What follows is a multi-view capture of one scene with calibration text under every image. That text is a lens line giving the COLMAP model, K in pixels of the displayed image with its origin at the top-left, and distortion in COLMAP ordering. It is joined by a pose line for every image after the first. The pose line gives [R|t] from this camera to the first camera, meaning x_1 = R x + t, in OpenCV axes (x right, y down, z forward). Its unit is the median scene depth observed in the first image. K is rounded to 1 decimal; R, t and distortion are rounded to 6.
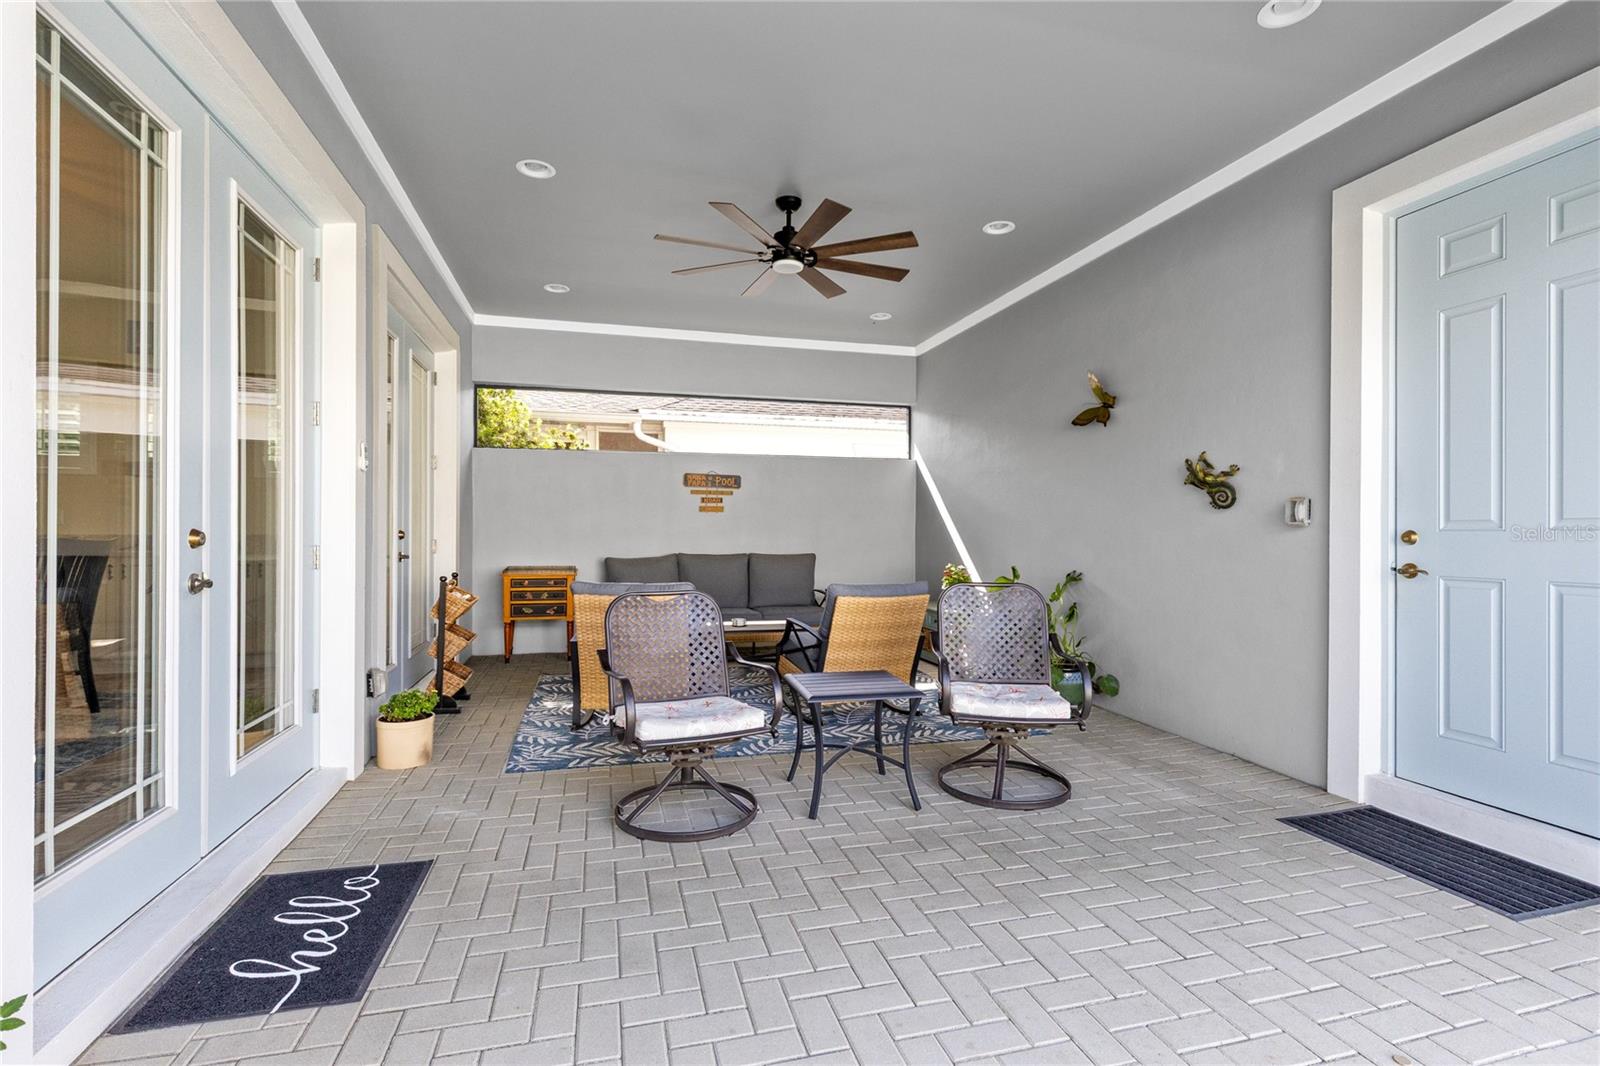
lens RADIAL K [[724.0, 0, 800.0], [0, 724.0, 533.0], [0, 0, 1]] dist [-0.001616, -0.000773]
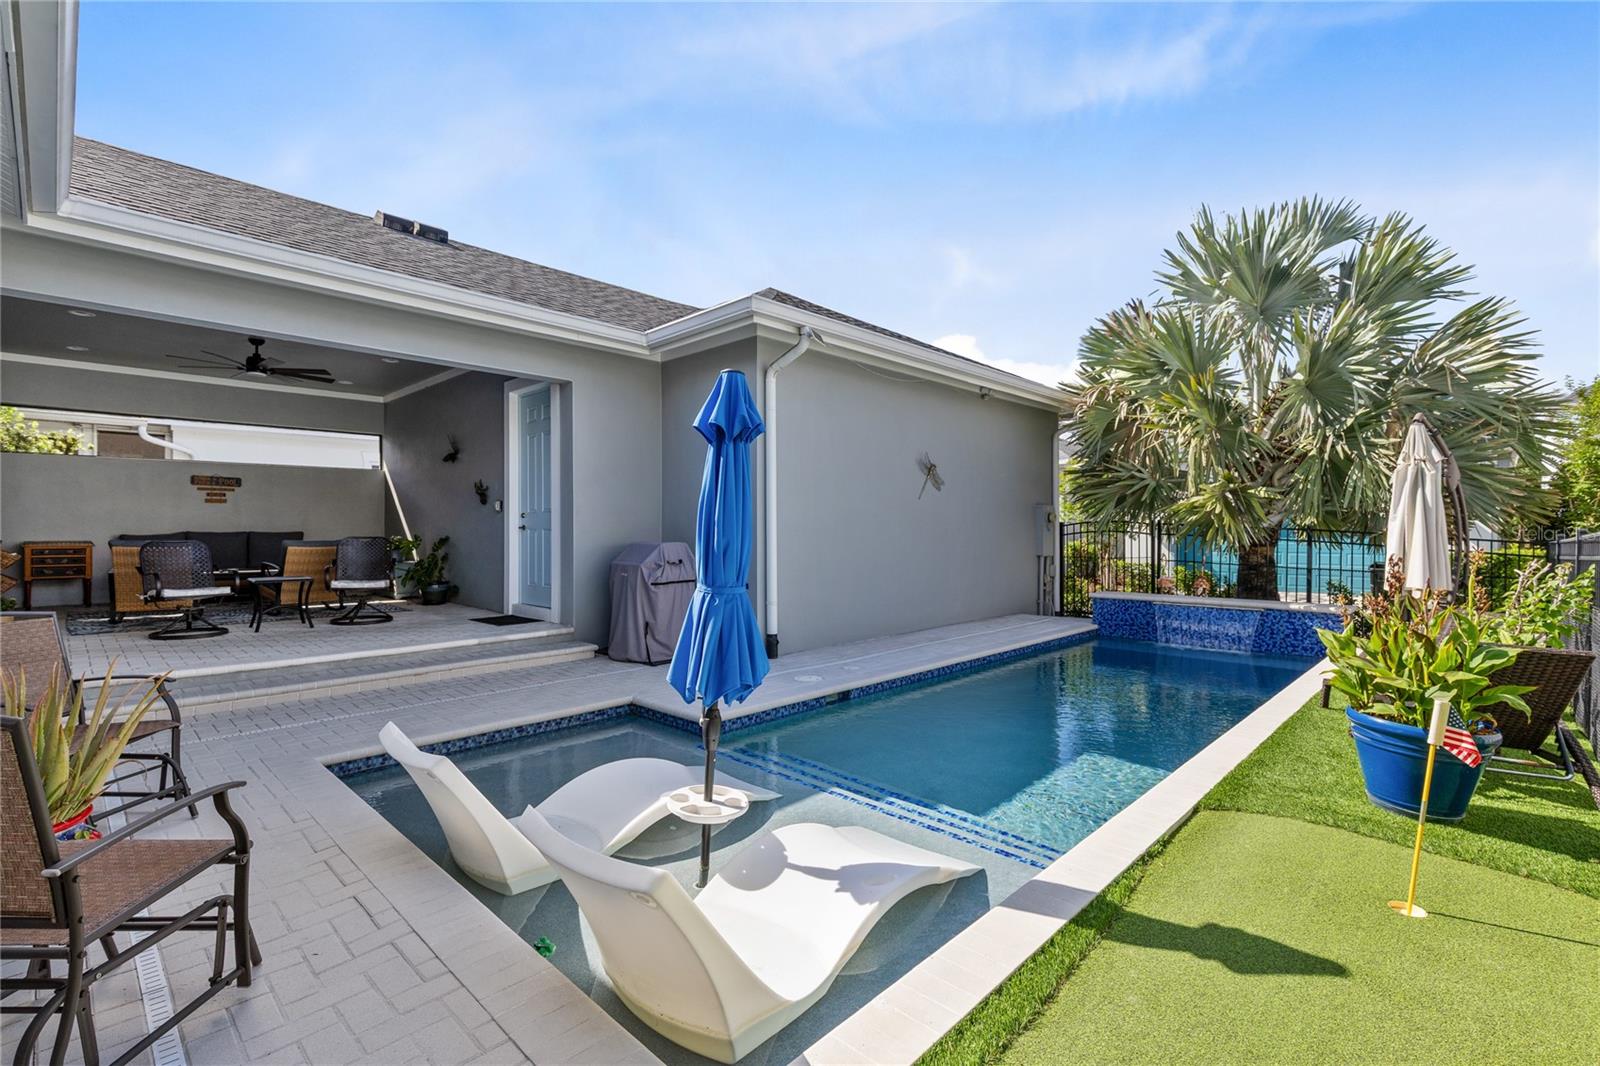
lens RADIAL K [[724.0, 0, 800.0], [0, 724.0, 533.0], [0, 0, 1]] dist [-0.001616, -0.000773]
pose [[0.862408, -0.010055, 0.506114, 0.226591], [0.005600, 0.999931, 0.010323, 0.032978], [-0.506183, -0.006069, 0.862405, -1.233144]]
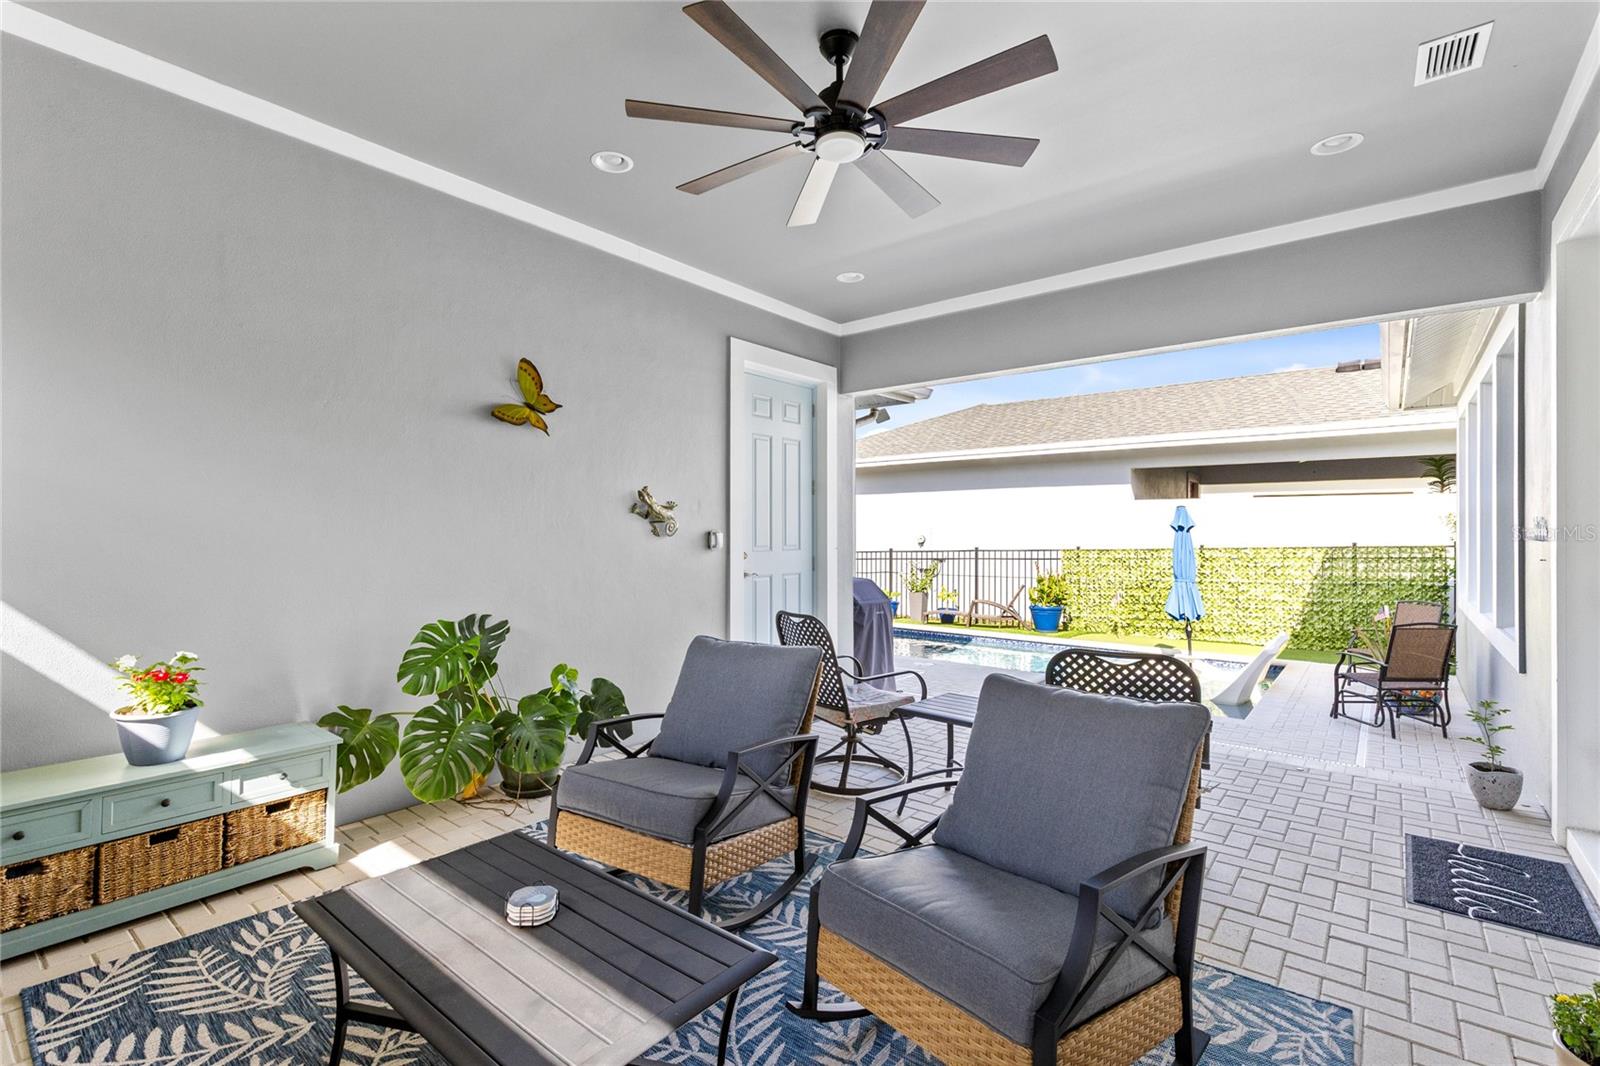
lens RADIAL K [[731.7, 0, 802.7], [0, 731.7, 525.1], [0, 0, 1]] dist [-0.001864, -0.000310]
pose [[-0.583805, -0.001617, 0.811892, -0.446442], [-0.007037, 0.999971, -0.003069, -0.040992], [-0.811863, -0.007505, -0.583799, 1.218198]]
